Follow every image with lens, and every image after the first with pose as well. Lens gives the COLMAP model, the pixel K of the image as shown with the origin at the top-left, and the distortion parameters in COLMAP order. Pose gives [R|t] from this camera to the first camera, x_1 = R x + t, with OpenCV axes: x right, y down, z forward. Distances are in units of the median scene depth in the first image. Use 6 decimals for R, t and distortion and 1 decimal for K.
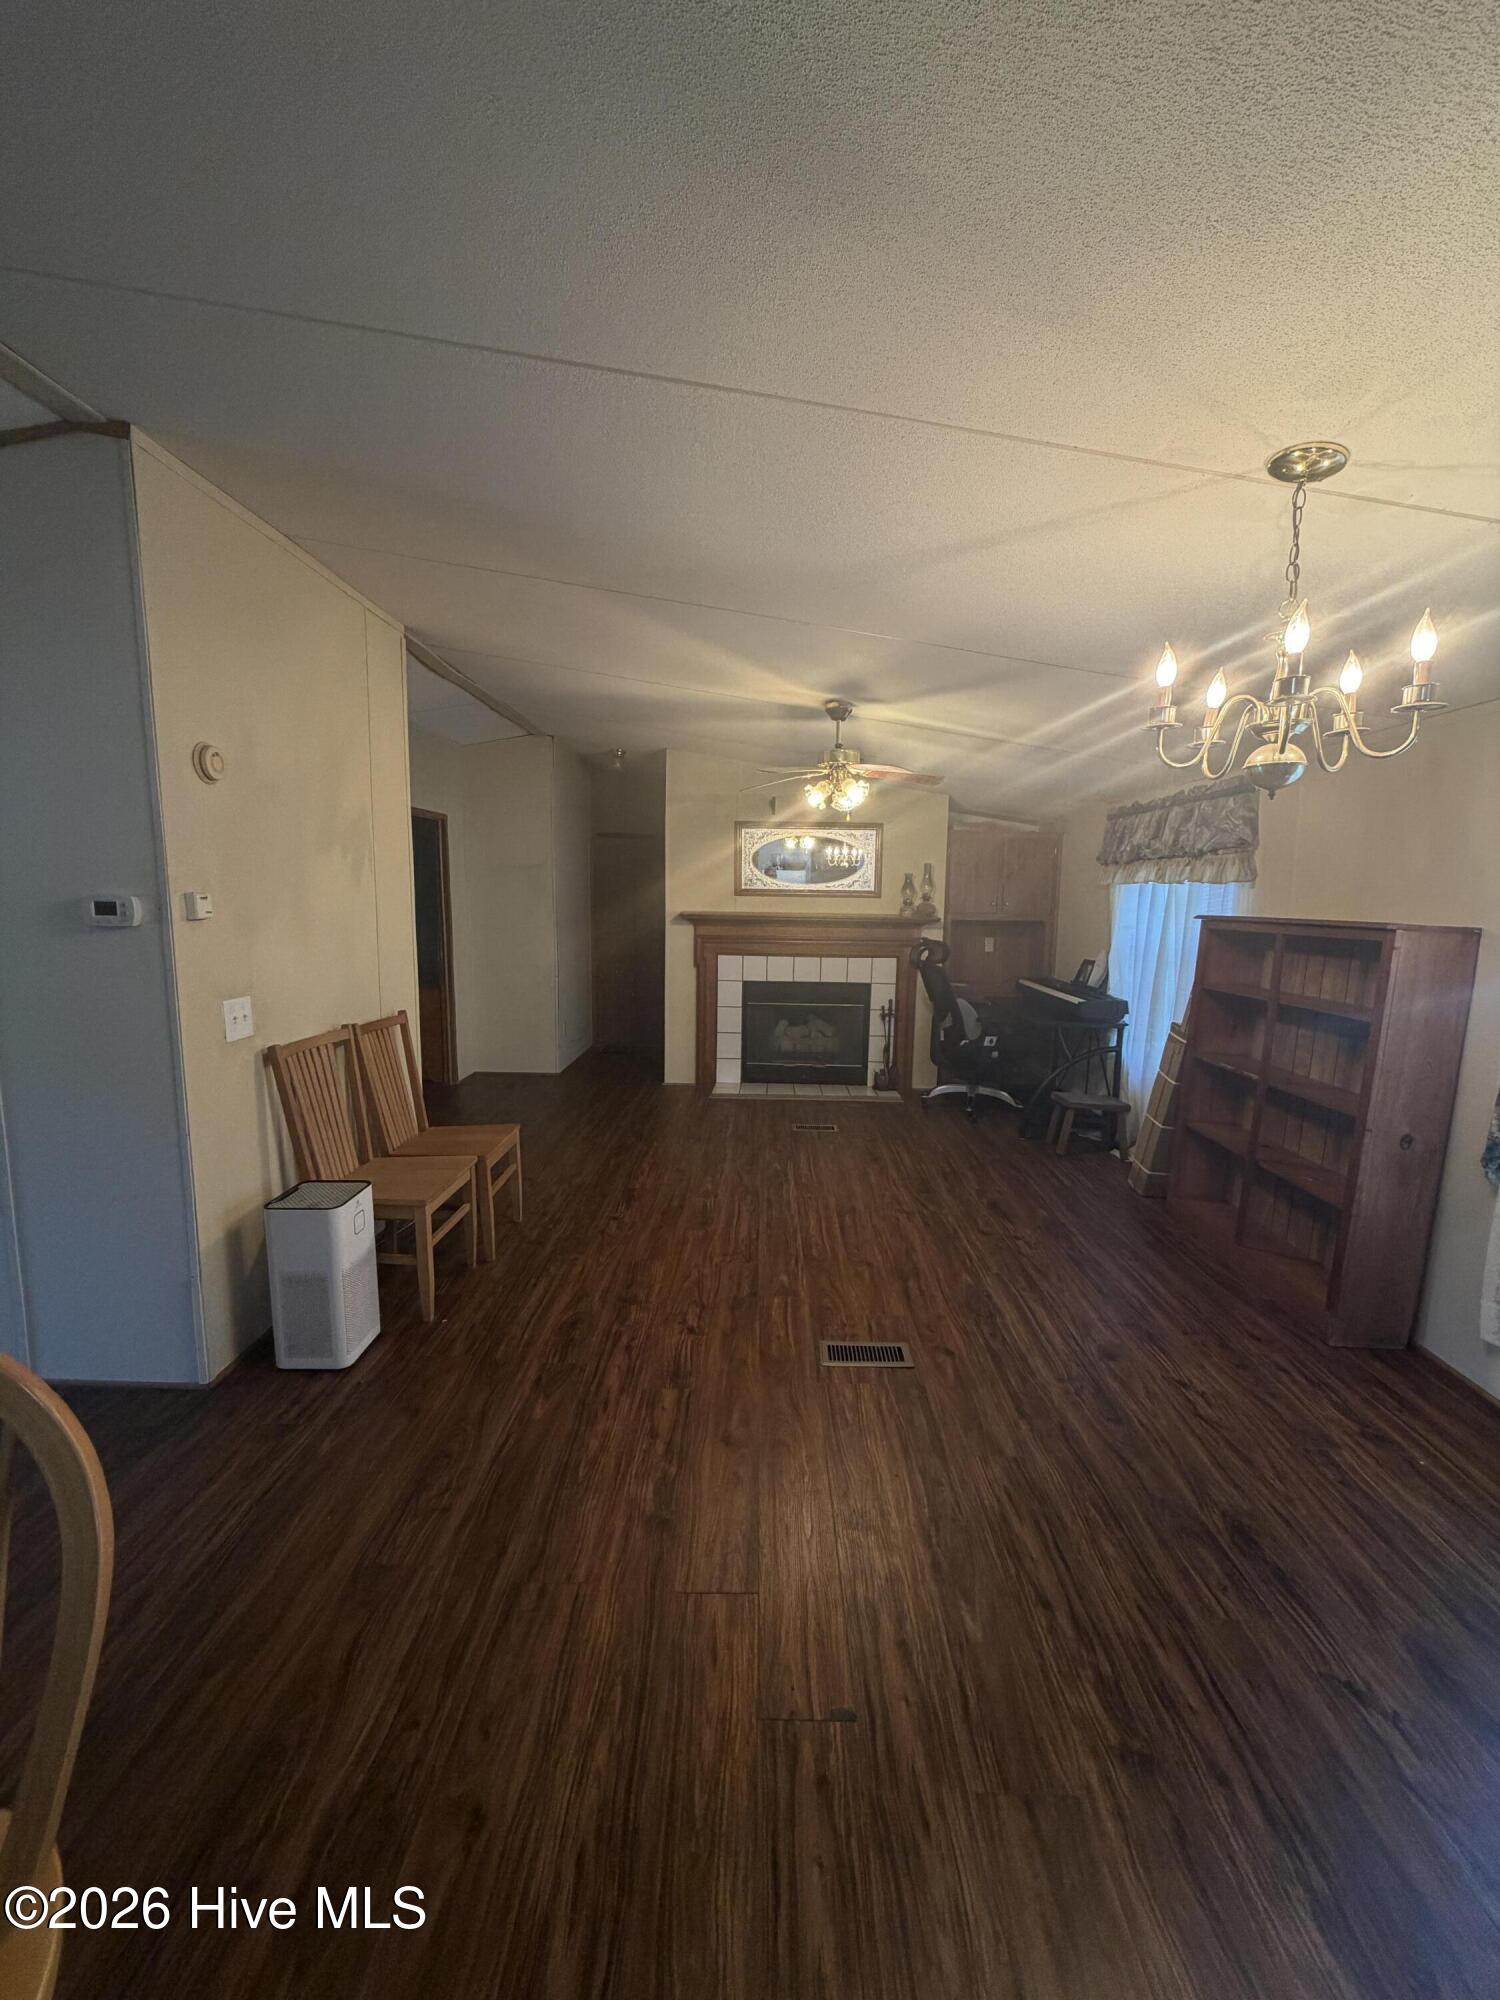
lens RADIAL K [[809.4, 0, 753.4], [0, 809.4, 1003.4], [0, 0, 1]] dist [-0.002758, -0.000013]
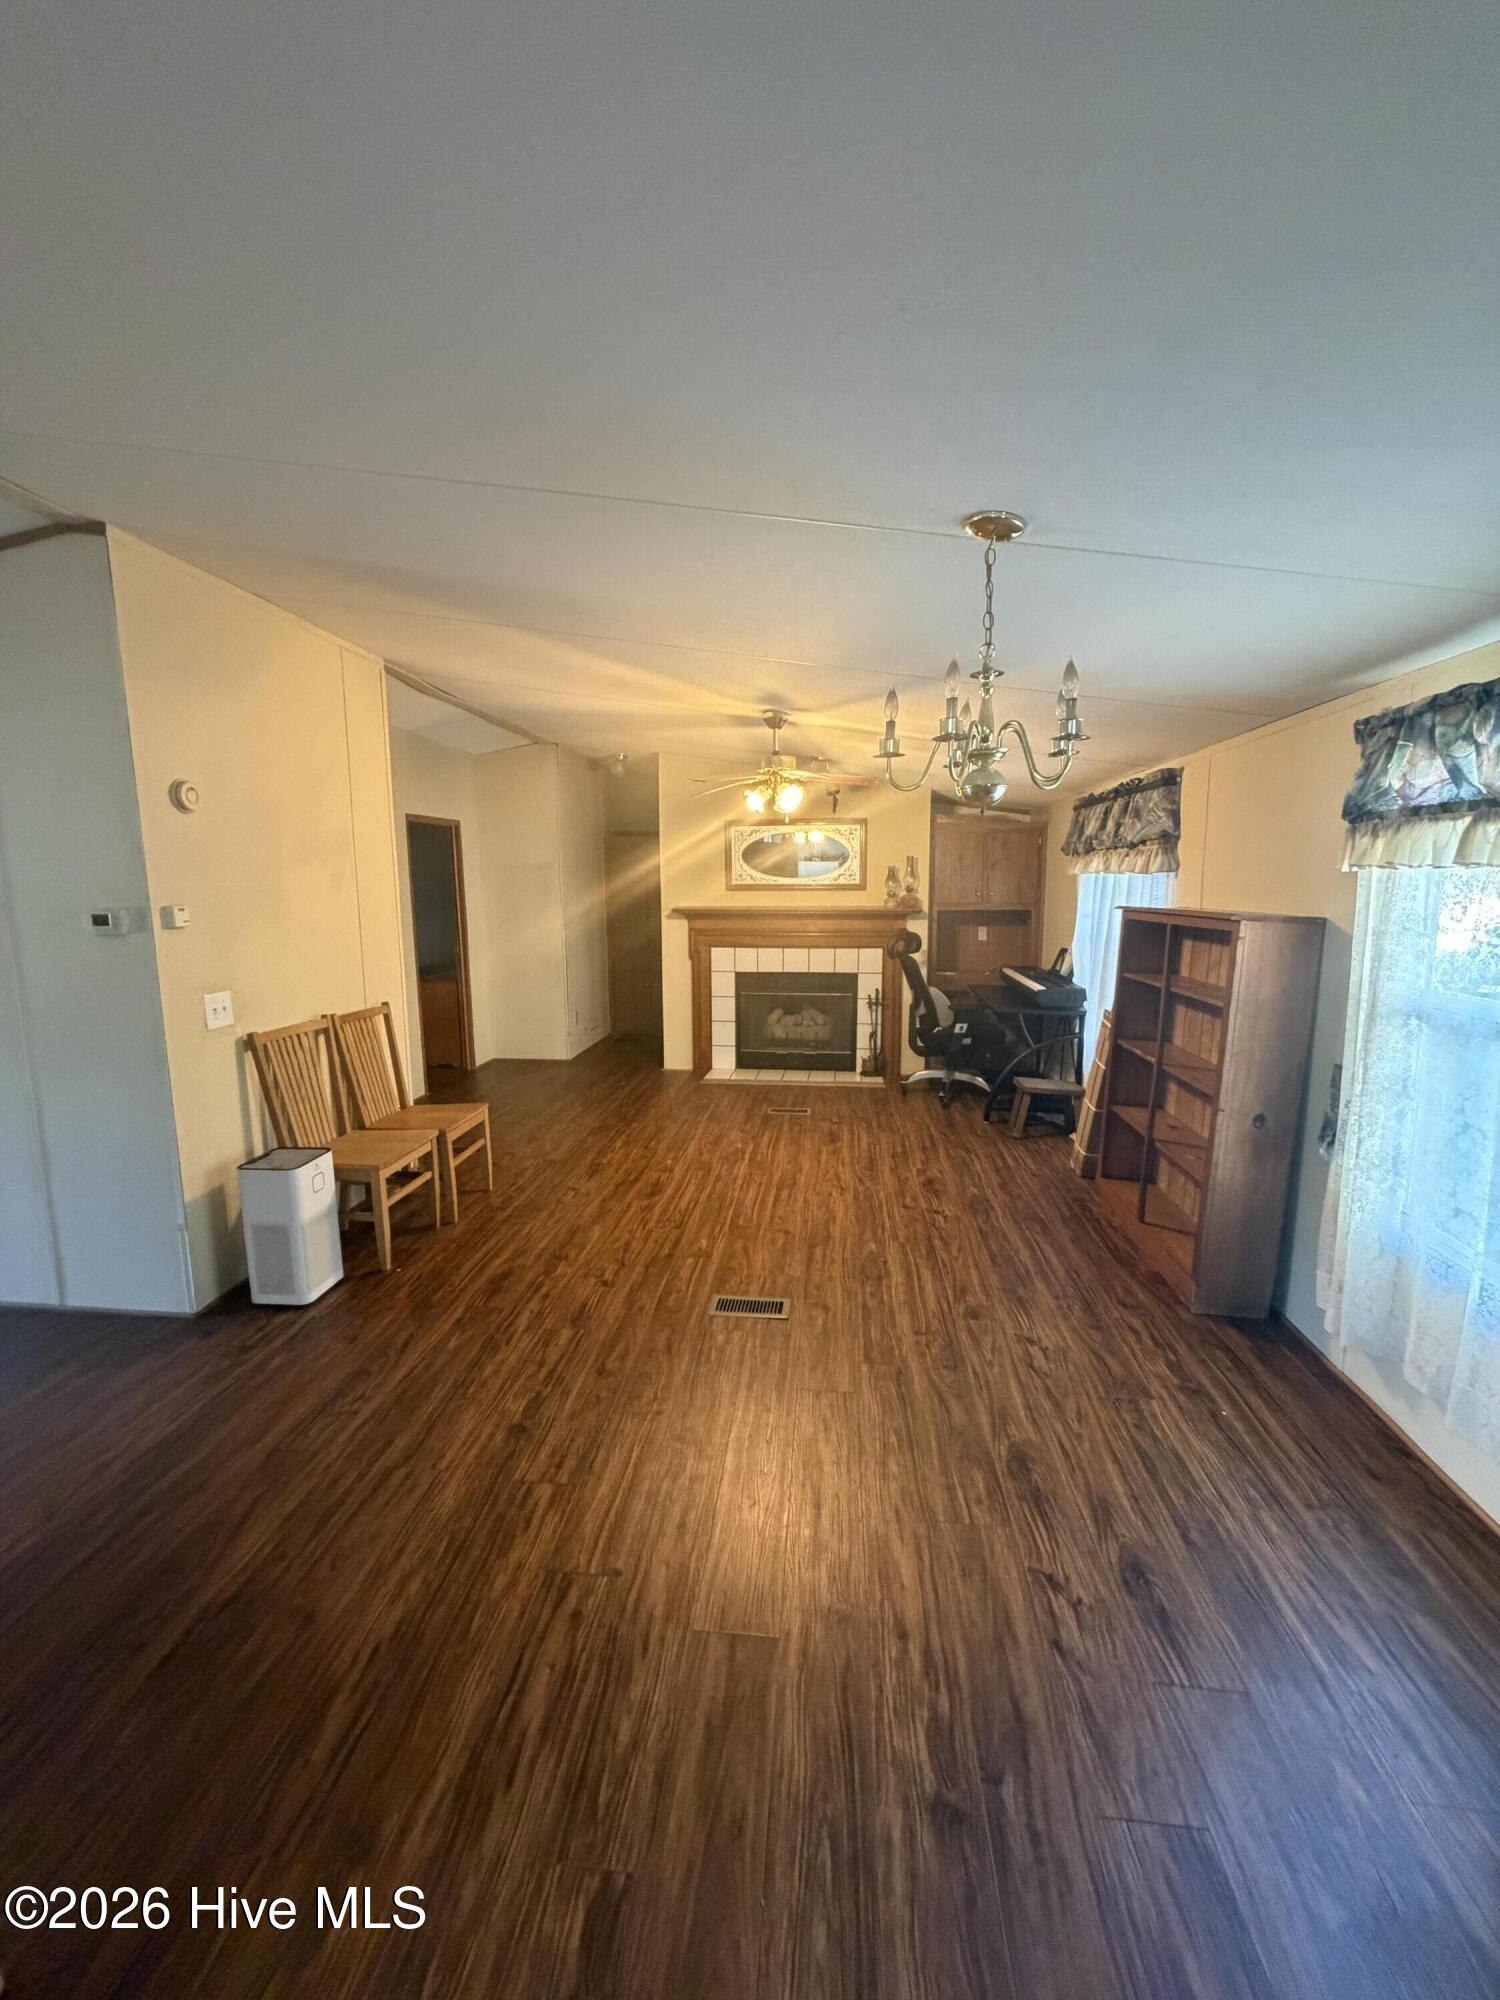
lens RADIAL K [[809.4, 0, 747.4], [0, 809.4, 1005.5], [0, 0, 1]] dist [-0.002758, -0.000013]
pose [[0.995747, -0.005602, -0.091956, 0.228286], [0.007044, 0.999857, 0.015362, -0.000347], [0.091857, -0.015944, 0.995645, -0.102828]]
